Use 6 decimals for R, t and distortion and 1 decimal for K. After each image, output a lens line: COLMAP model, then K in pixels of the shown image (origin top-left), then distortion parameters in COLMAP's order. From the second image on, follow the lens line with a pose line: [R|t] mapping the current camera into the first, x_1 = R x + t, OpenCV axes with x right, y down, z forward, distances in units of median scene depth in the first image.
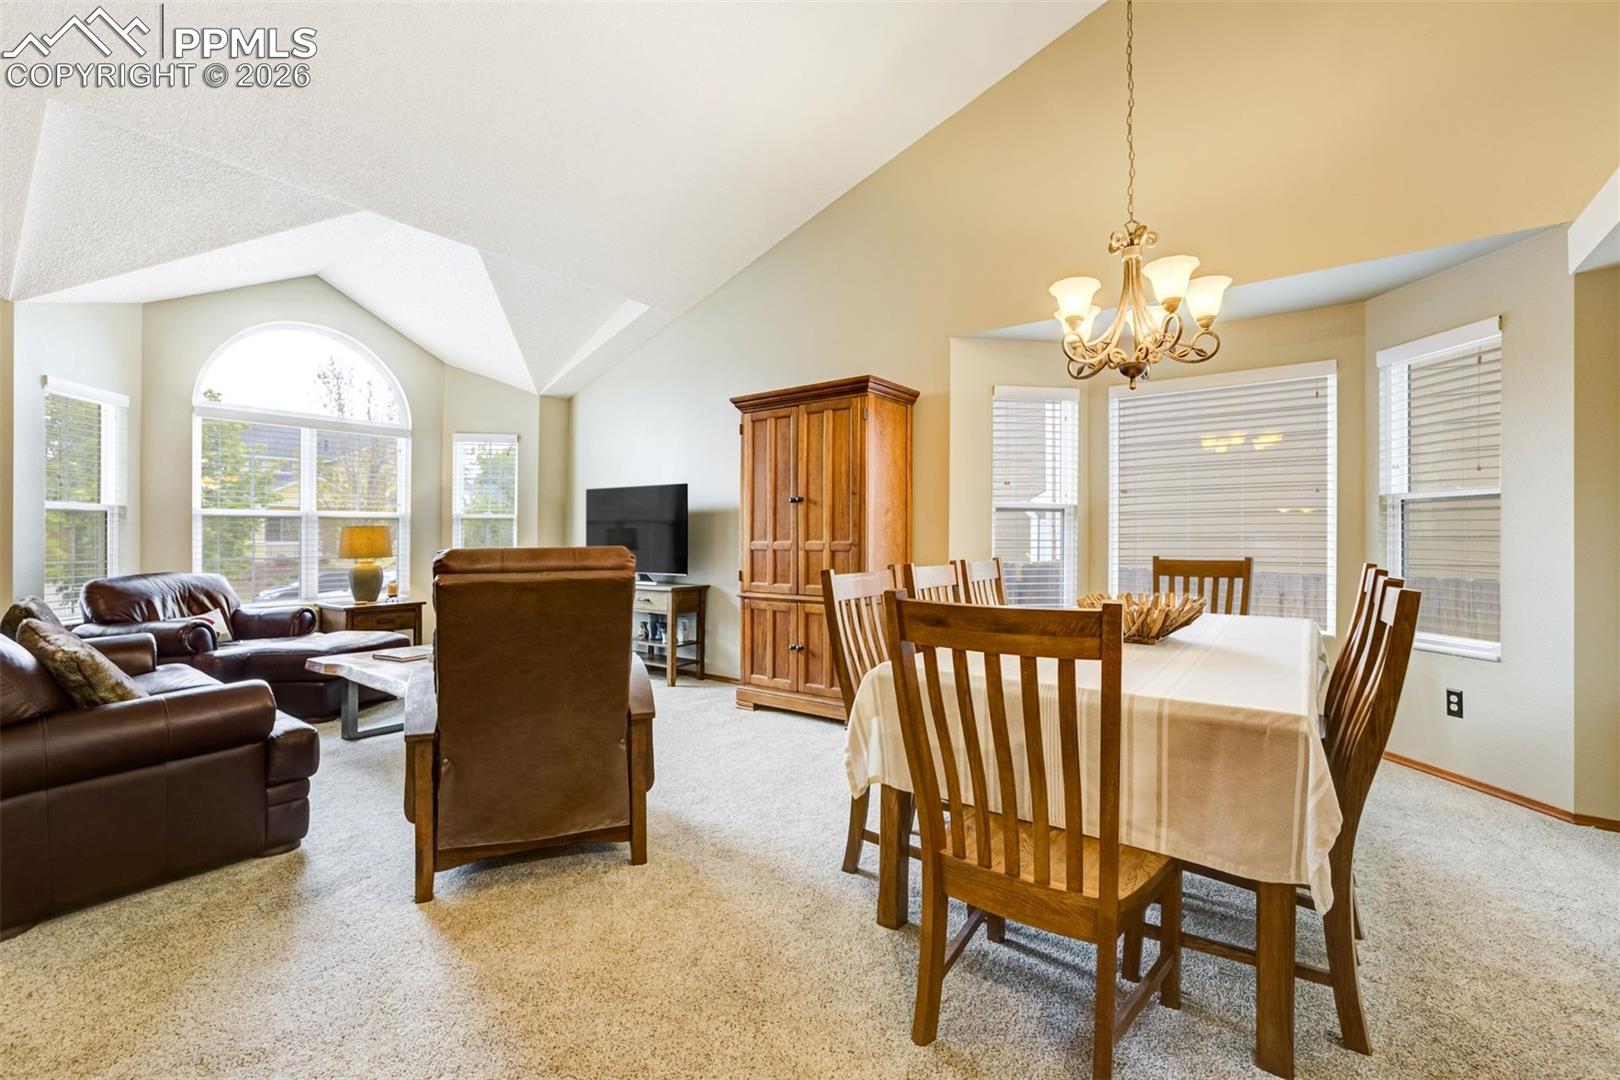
lens RADIAL K [[699.6, 0, 810.0], [0, 699.6, 540.0], [0, 0, 1]] dist [-0.052004, 0.022155]
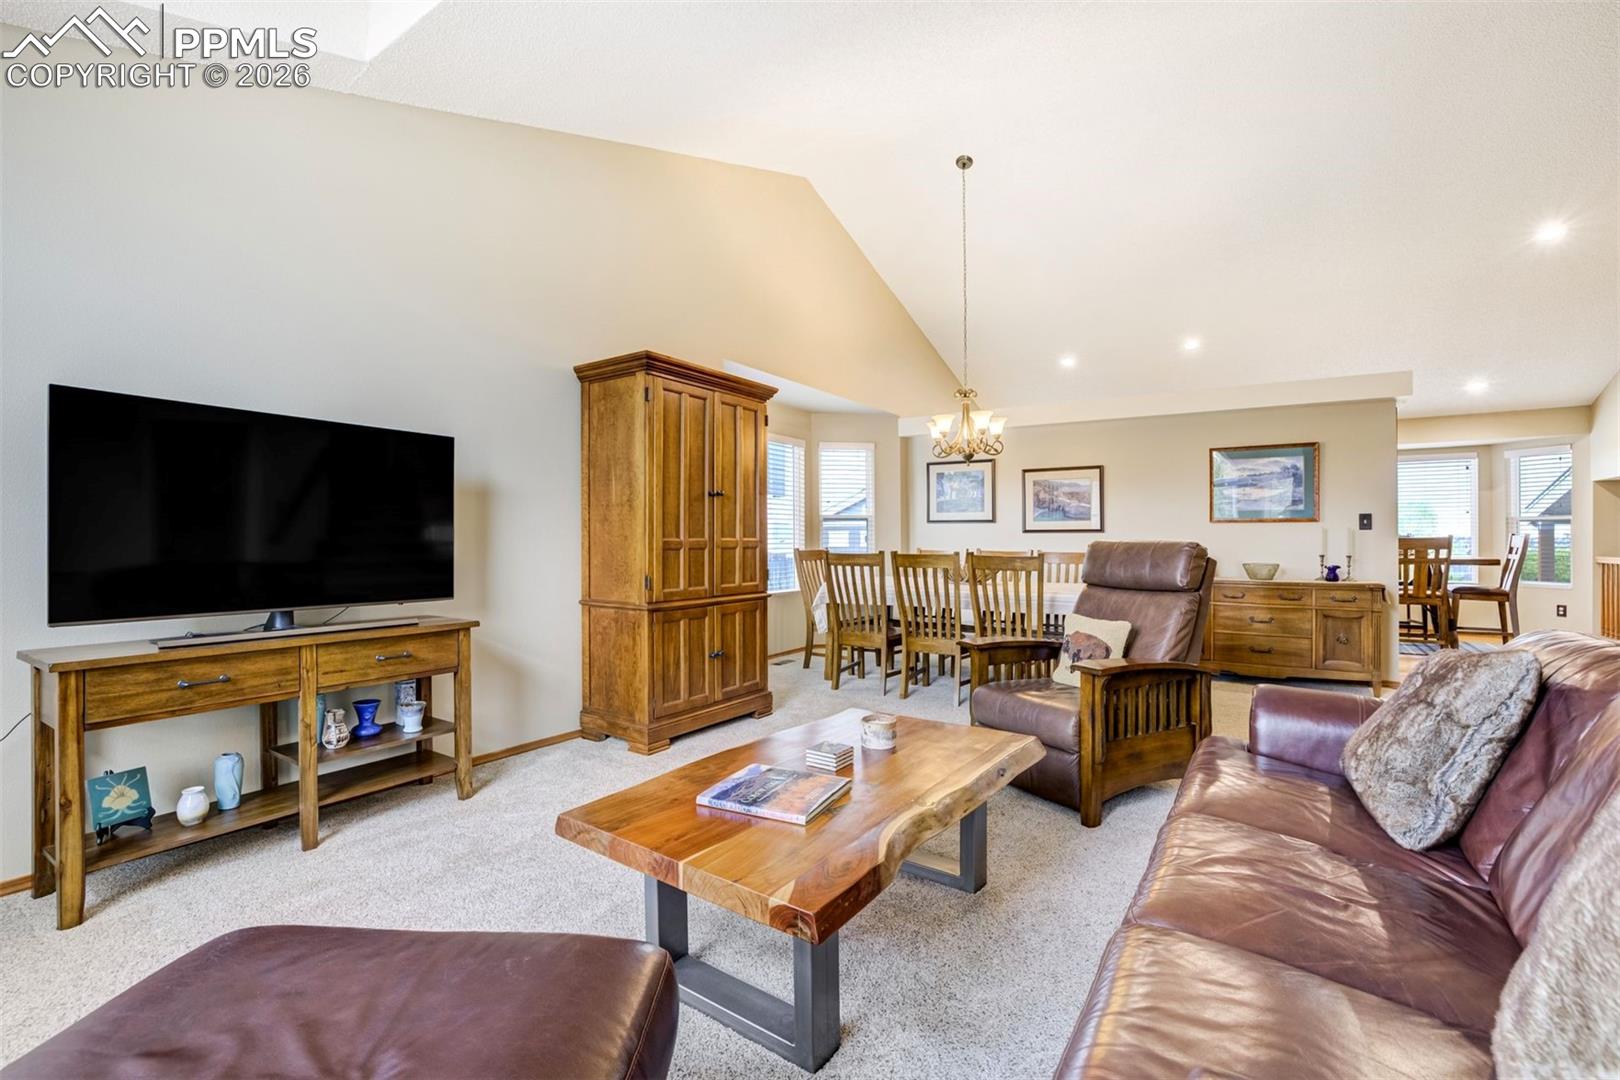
lens RADIAL K [[693.4, 0, 813.9], [0, 693.4, 537.9], [0, 0, 1]] dist [-0.043479, 0.015901]
pose [[-0.058215, 0.004127, 0.998296, -0.965501], [0.004011, 0.999984, -0.003901, 0.005143], [-0.998296, 0.003777, -0.058231, 0.958534]]
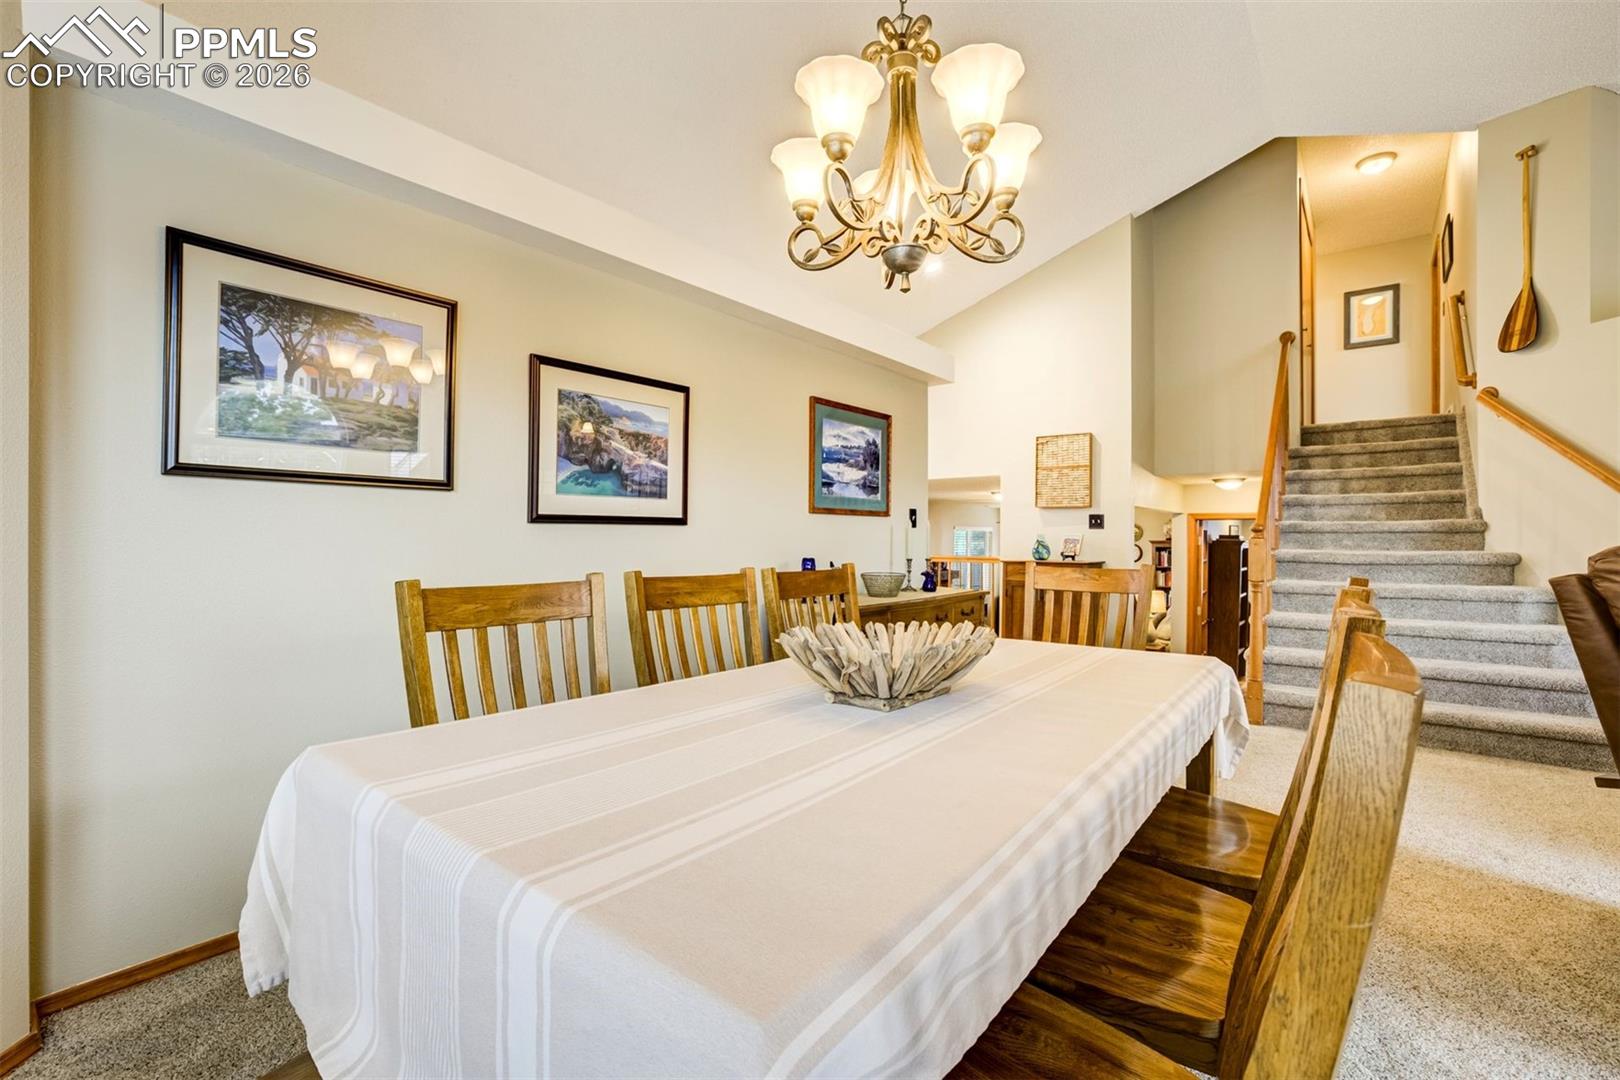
lens RADIAL K [[693.4, 0, 813.9], [0, 693.4, 537.9], [0, 0, 1]] dist [-0.043479, 0.015901]
pose [[-0.998842, 0.001023, 0.048091, 0.329002], [0.001262, 0.999987, 0.004926, -0.000117], [-0.048086, 0.004981, -0.998831, 0.968584]]
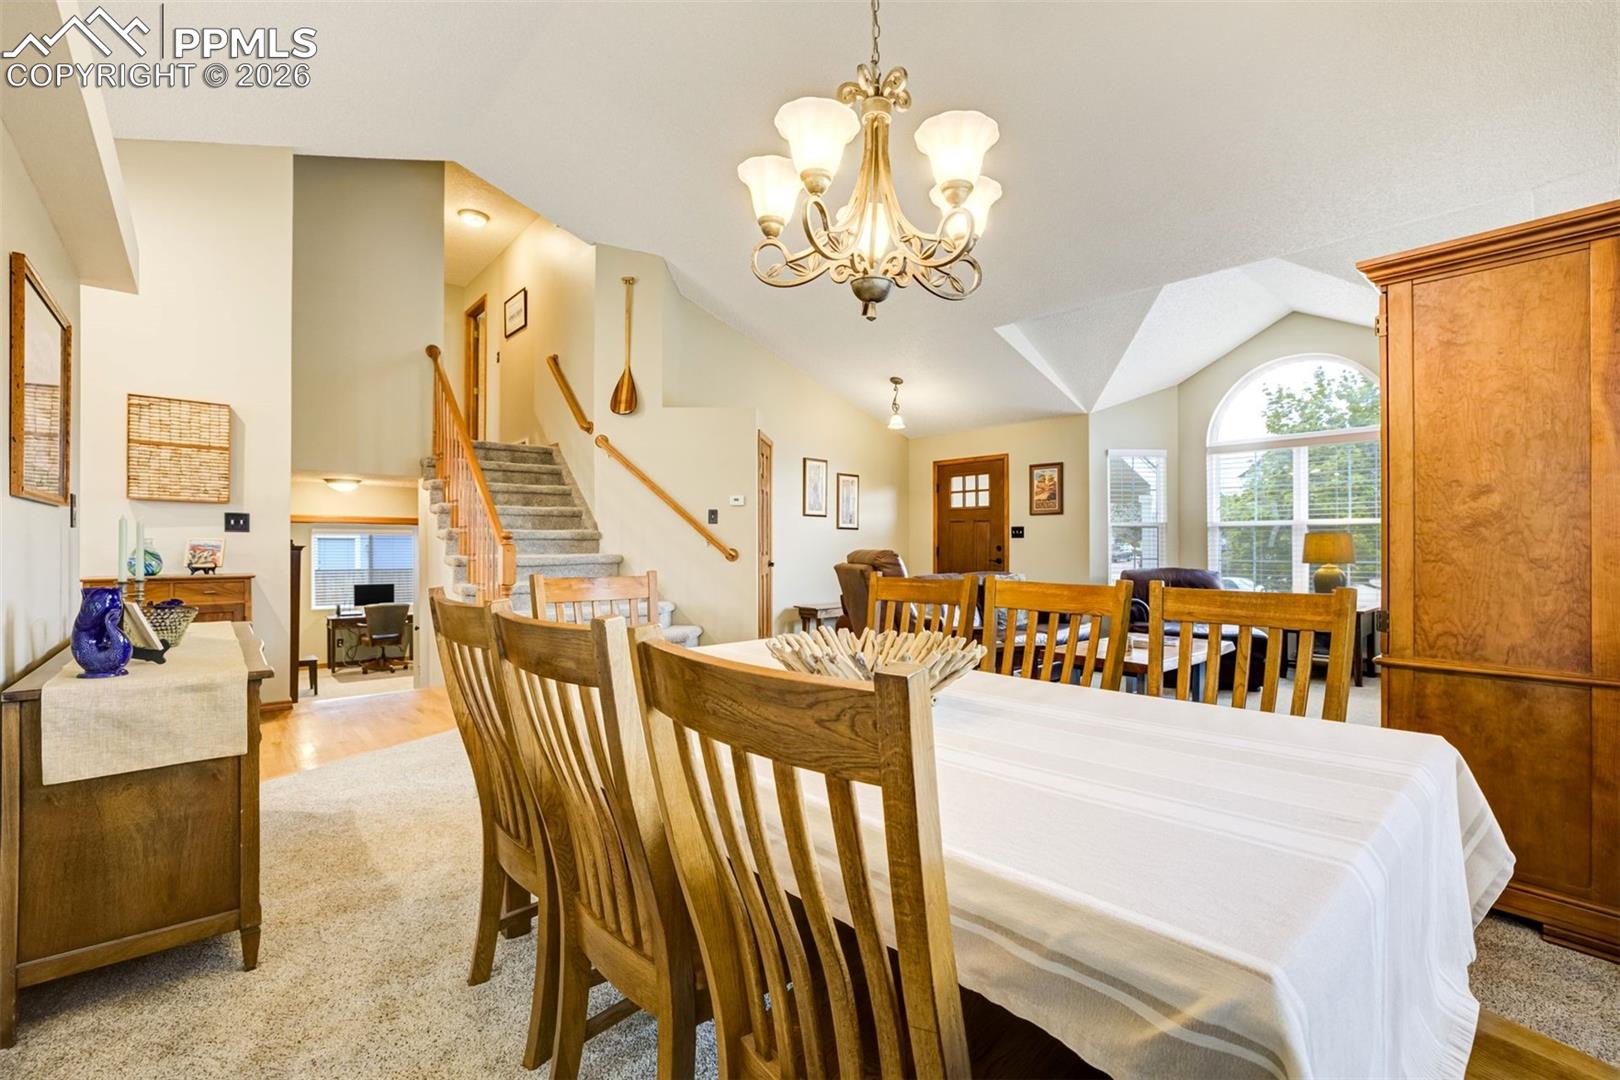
lens RADIAL K [[705.4, 0, 818.7], [0, 705.4, 538.6], [0, 0, 1]] dist [-0.003067, -0.000083]
pose [[-0.215556, -0.004834, -0.976480, 0.702909], [-0.007173, 0.999969, -0.003367, -0.003228], [0.976465, 0.006278, -0.215584, 0.664254]]
